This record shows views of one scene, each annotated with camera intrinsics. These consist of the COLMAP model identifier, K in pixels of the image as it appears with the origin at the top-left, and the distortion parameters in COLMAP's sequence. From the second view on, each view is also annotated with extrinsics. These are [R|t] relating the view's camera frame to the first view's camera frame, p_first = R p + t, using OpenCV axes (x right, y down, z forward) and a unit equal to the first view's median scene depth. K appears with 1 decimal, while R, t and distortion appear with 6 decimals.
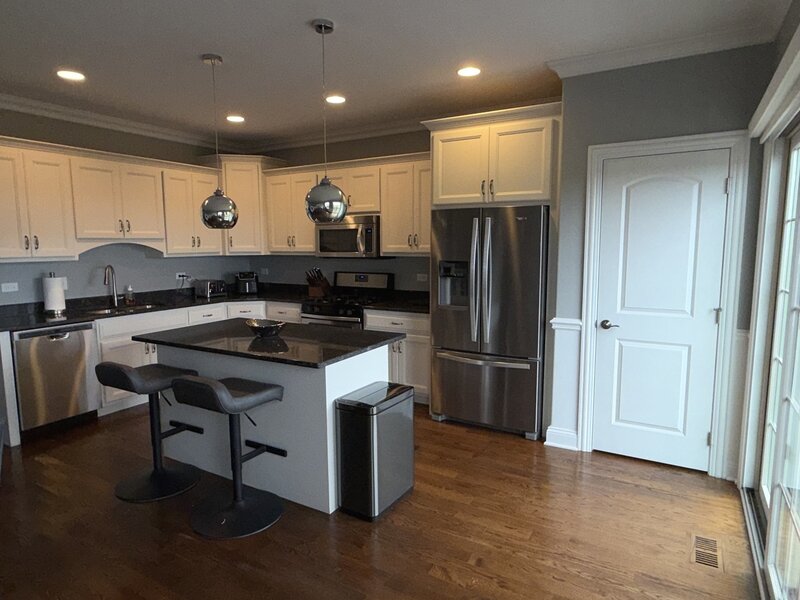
lens RADIAL K [[489.2, 0, 400.0], [0, 489.2, 300.0], [0, 0, 1]] dist [0.024419, 0.000302]
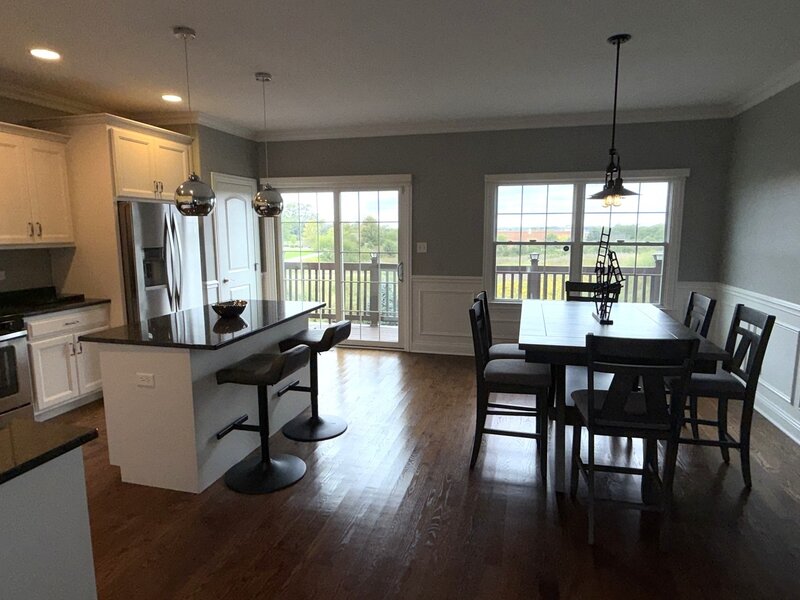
lens RADIAL K [[489.2, 0, 400.0], [0, 489.2, 300.0], [0, 0, 1]] dist [0.024419, 0.000302]
pose [[-0.260094, -0.128039, 0.957056, -1.312035], [0.127981, 0.977853, 0.165602, -0.083685], [-0.957064, 0.165558, -0.237947, 0.817112]]
